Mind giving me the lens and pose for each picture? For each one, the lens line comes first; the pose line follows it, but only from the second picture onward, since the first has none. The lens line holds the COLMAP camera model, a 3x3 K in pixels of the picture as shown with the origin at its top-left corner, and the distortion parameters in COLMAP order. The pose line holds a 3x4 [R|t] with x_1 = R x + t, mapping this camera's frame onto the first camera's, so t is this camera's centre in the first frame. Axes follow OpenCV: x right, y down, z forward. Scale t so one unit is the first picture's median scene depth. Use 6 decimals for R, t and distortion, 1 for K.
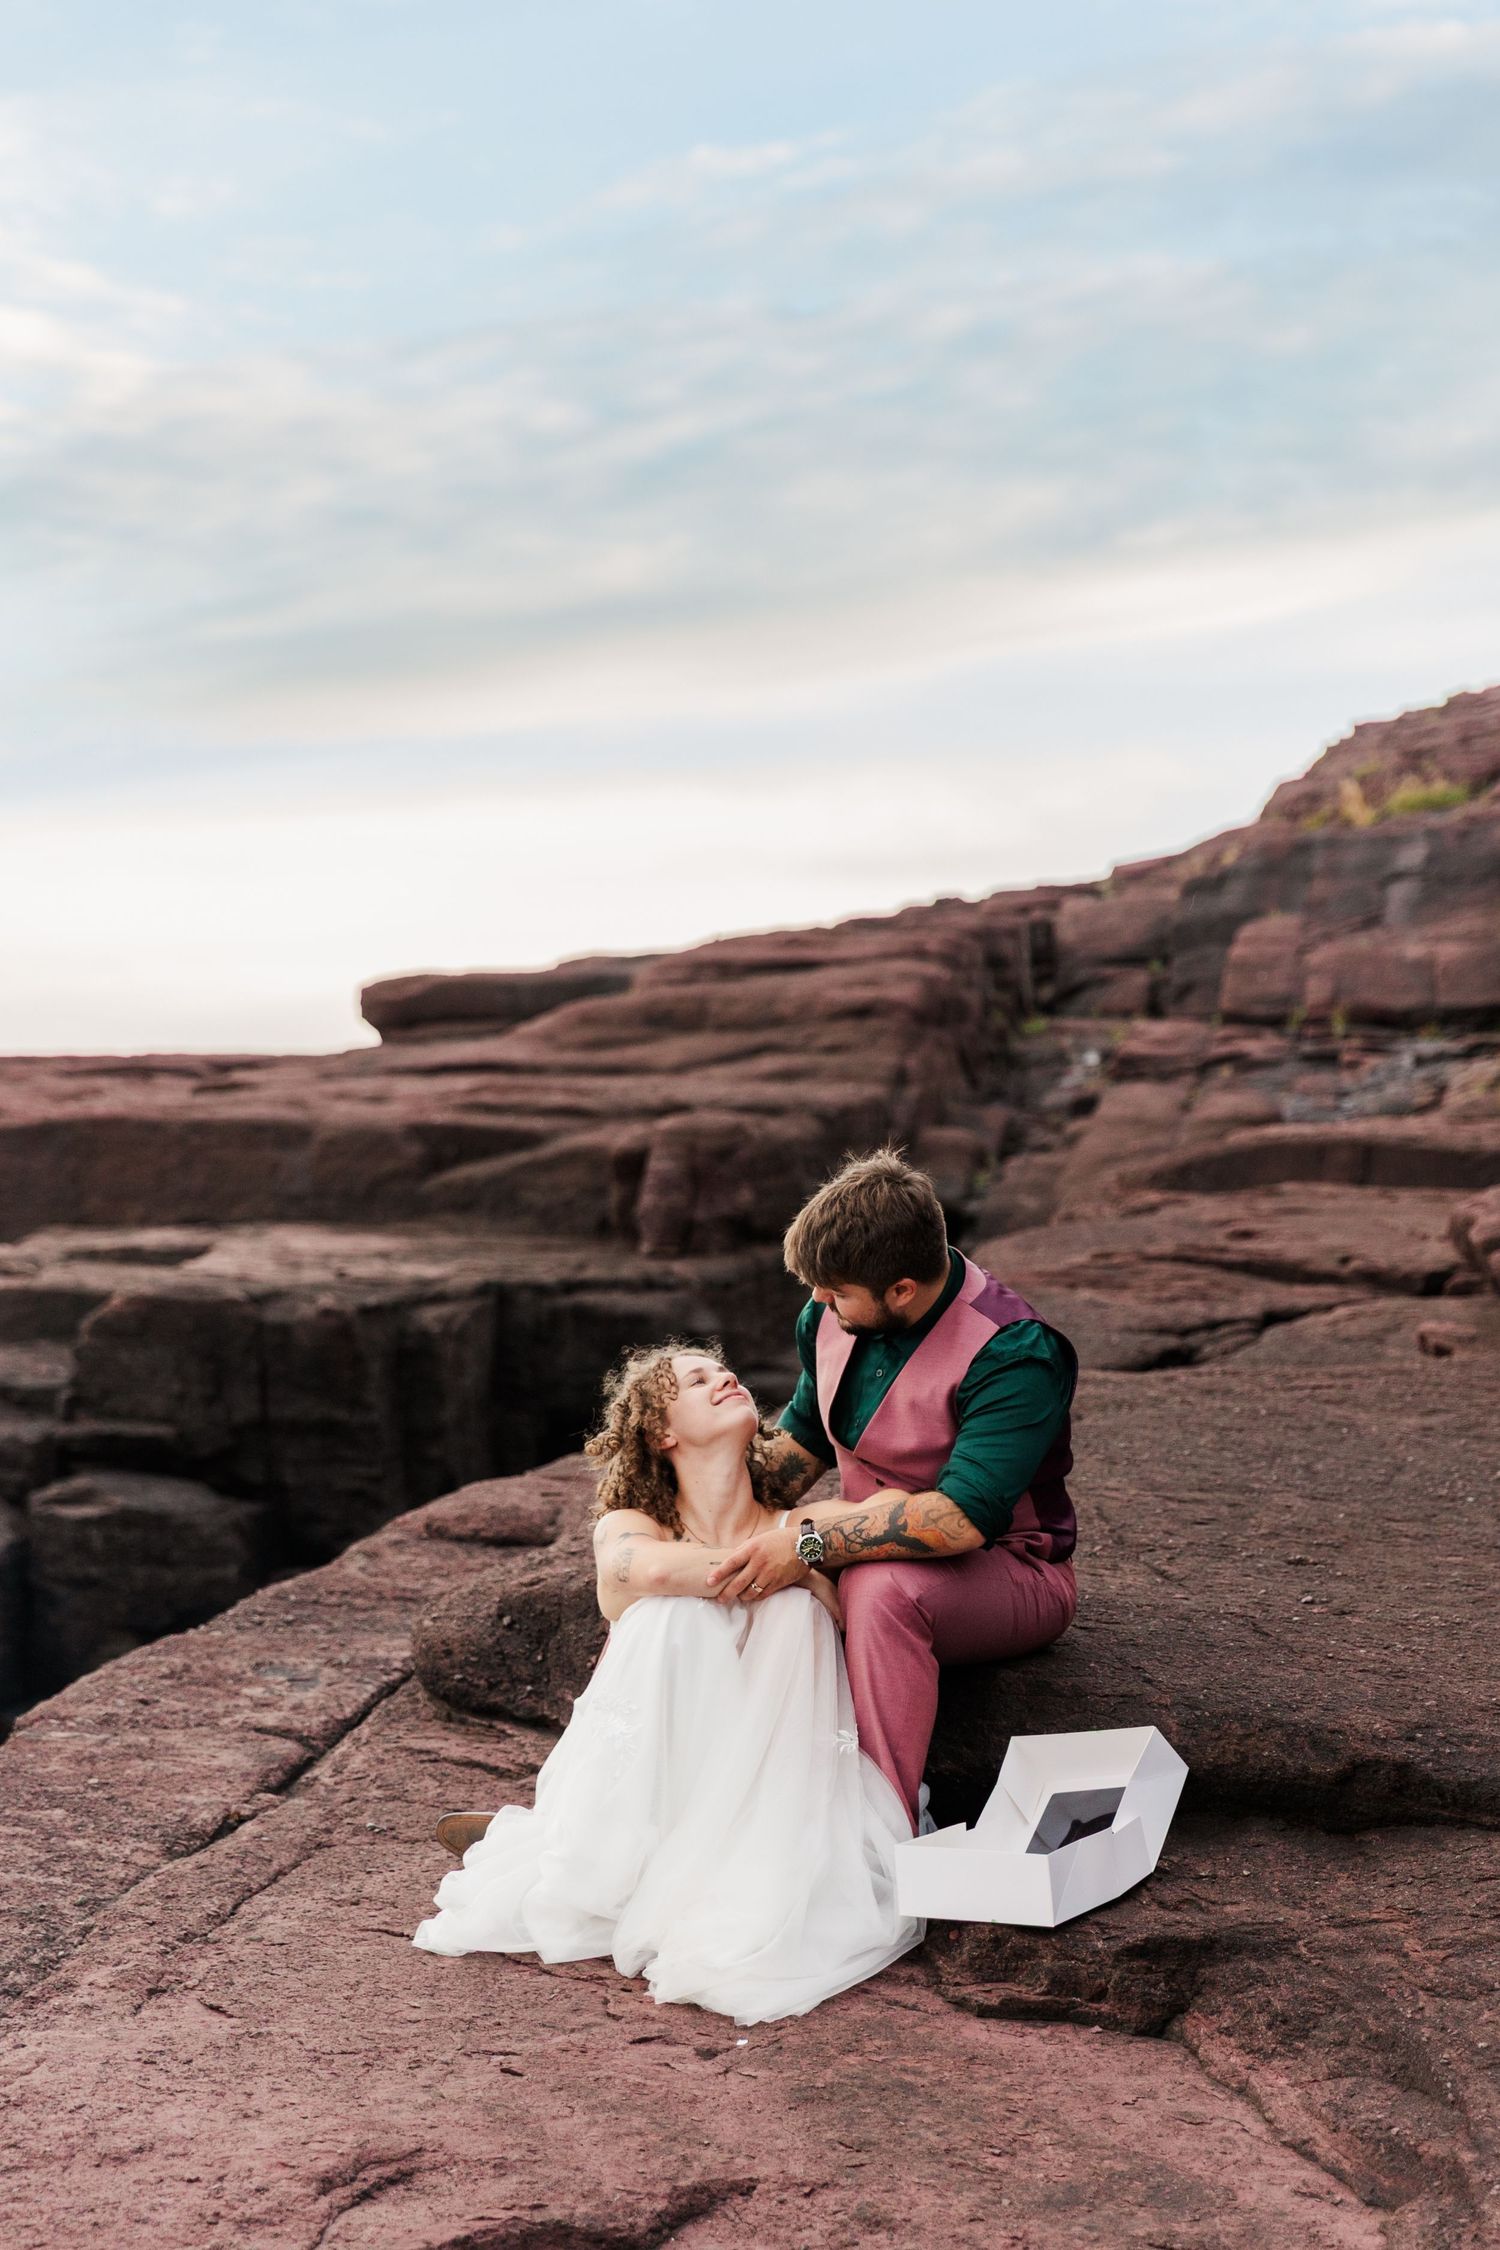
lens RADIAL K [[4742.1, 0, 750.0], [0, 4742.1, 1125.0], [0, 0, 1]] dist [0.149385, -0.279475]
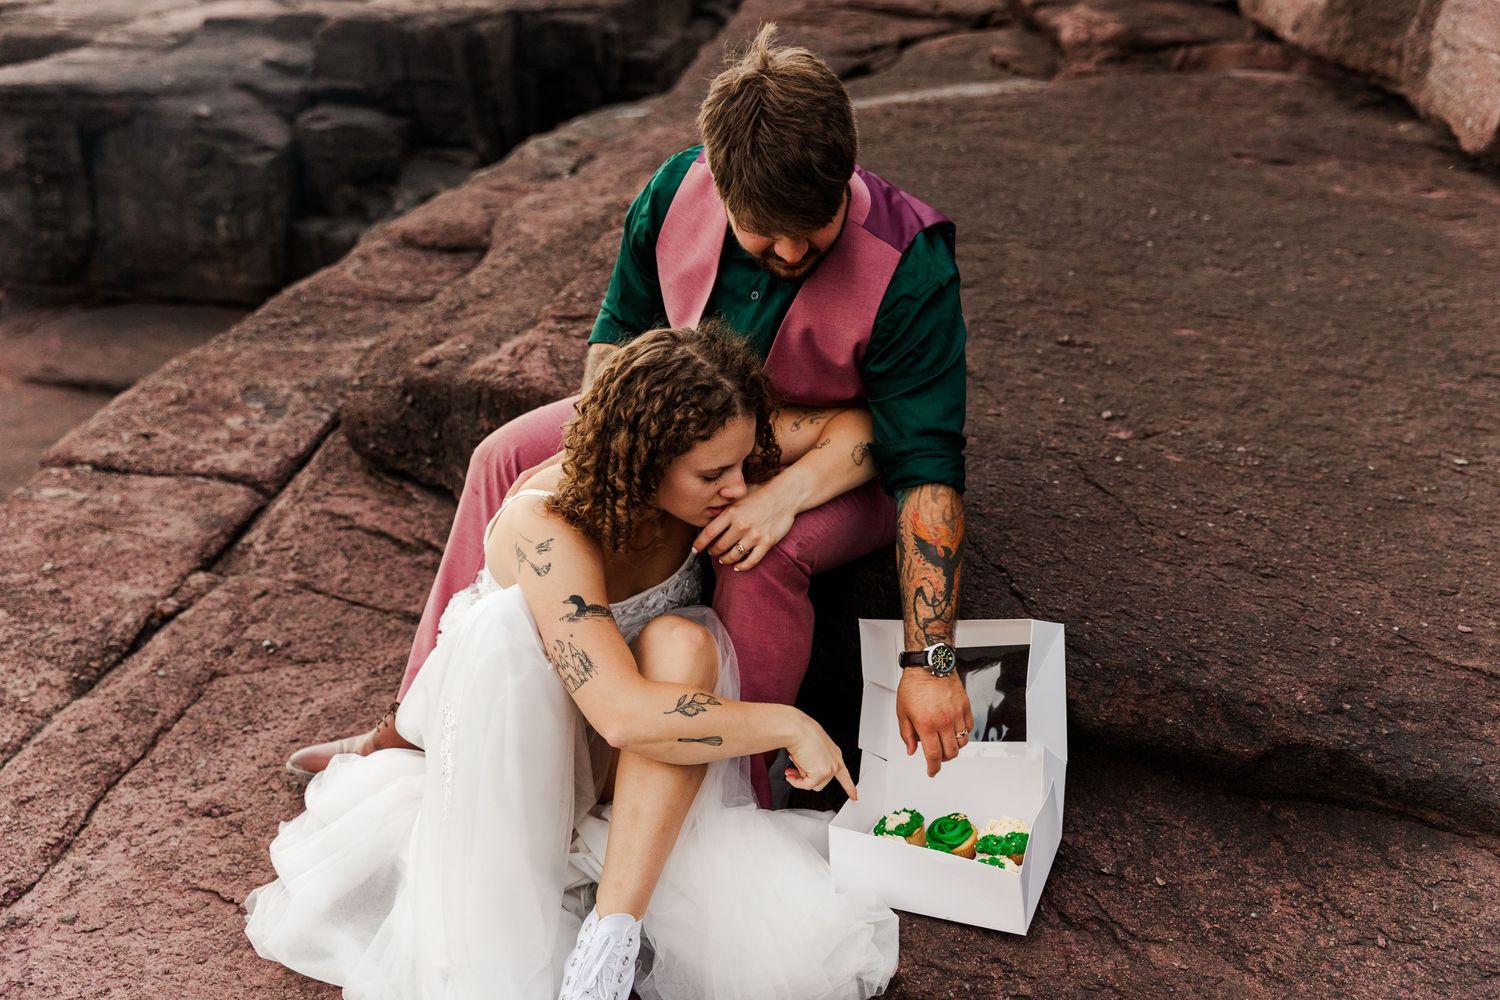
lens RADIAL K [[1652.1, 0, 750.0], [0, 1652.1, 500.0], [0, 0, 1]] dist [0.000901, 0.030627]
pose [[0.997949, -0.027834, 0.057653, 0.003603], [0.007236, 0.943811, 0.330407, -0.003323], [-0.063610, -0.329312, 0.942076, 0.213166]]
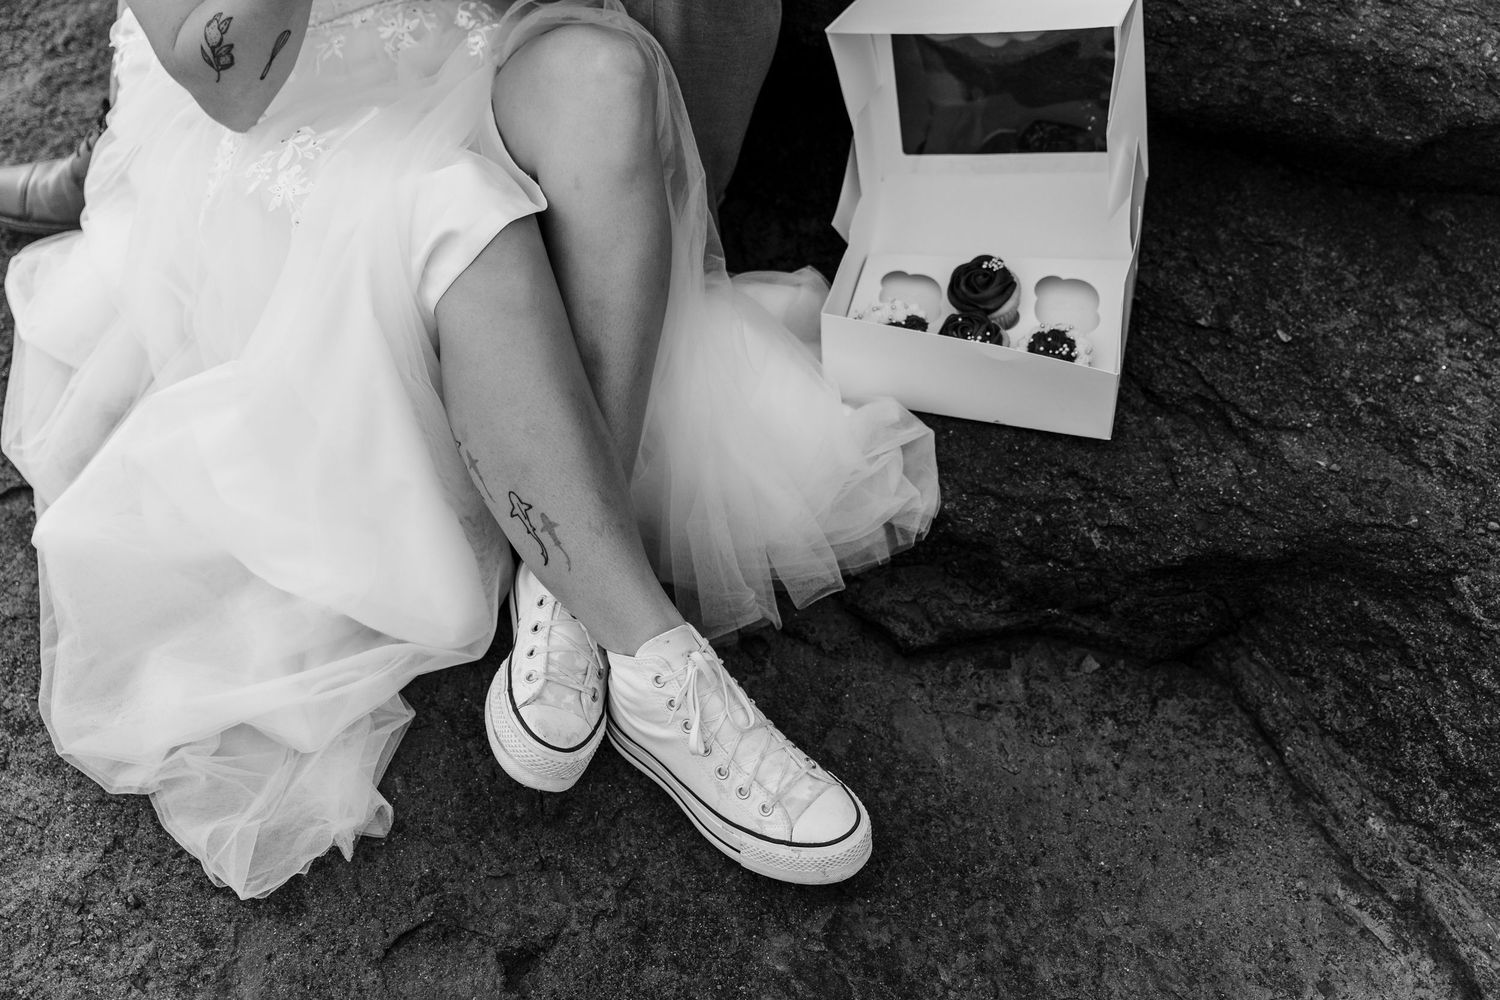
lens RADIAL K [[1749.0, 0, 750.0], [0, 1749.0, 500.0], [0, 0, 1]] dist [-0.003850, 0.028573]
pose [[0.971022, -0.174260, 0.163550, -0.001910], [-0.001811, 0.678958, 0.734175, 0.000349], [-0.238981, -0.713197, 0.658968, 0.244499]]
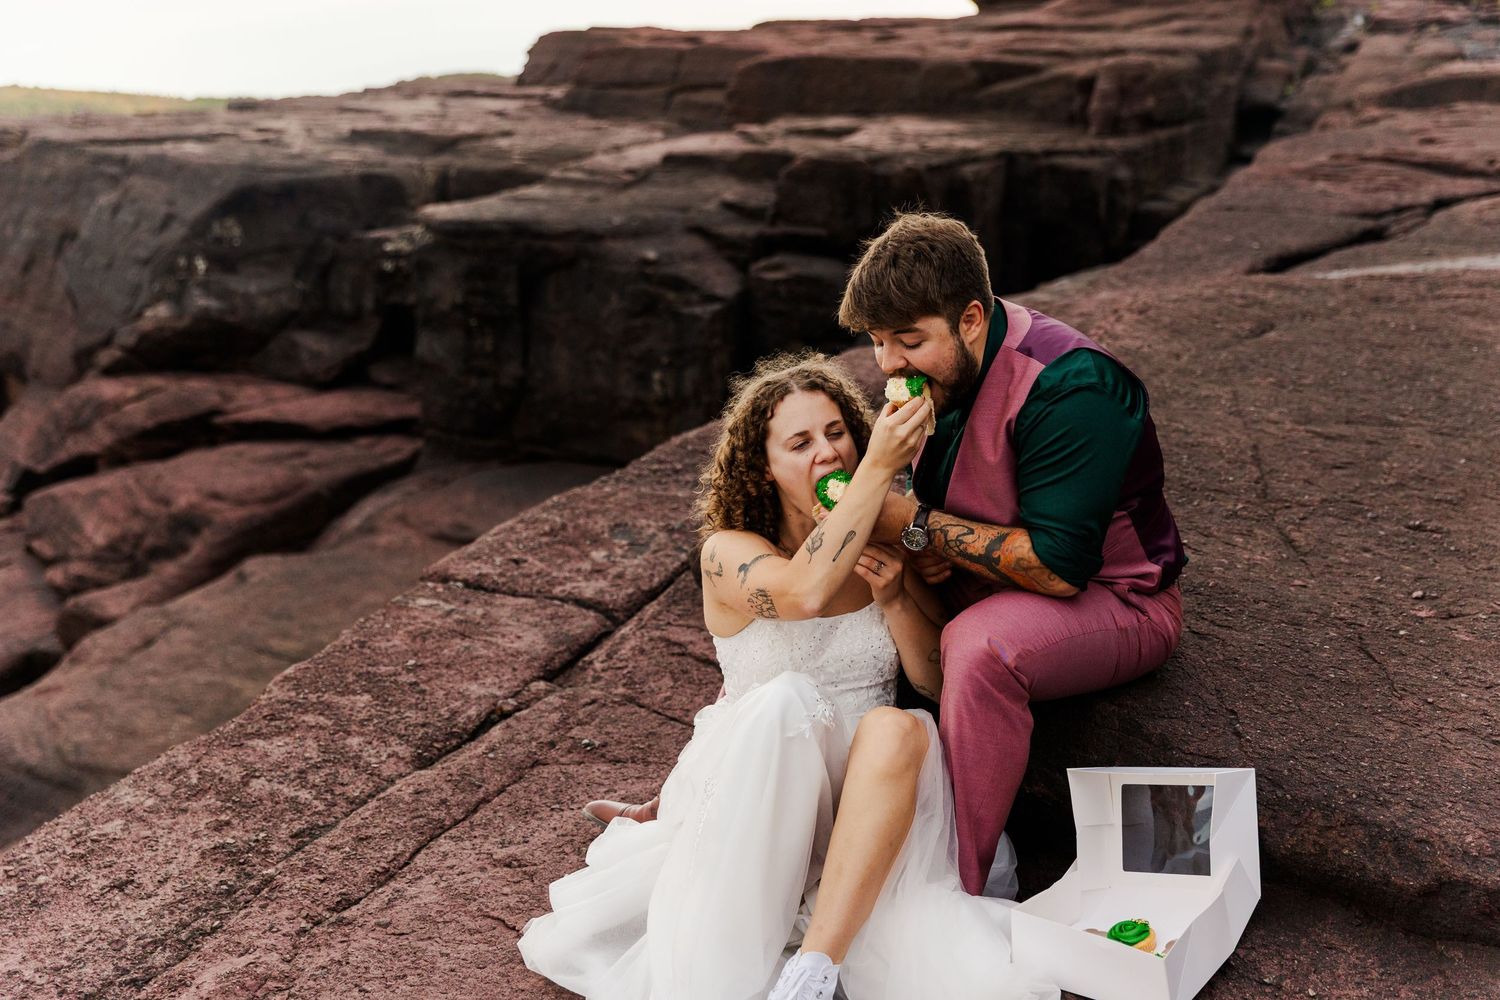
lens RADIAL K [[2087.6, 0, 750.0], [0, 2087.6, 500.0], [0, 0, 1]] dist [0.036979, -0.074853]
pose [[0.977427, 0.045016, -0.206424, 0.022003], [0.000280, 0.976760, 0.214337, -0.008288], [0.211275, -0.209557, 0.954698, 0.172293]]
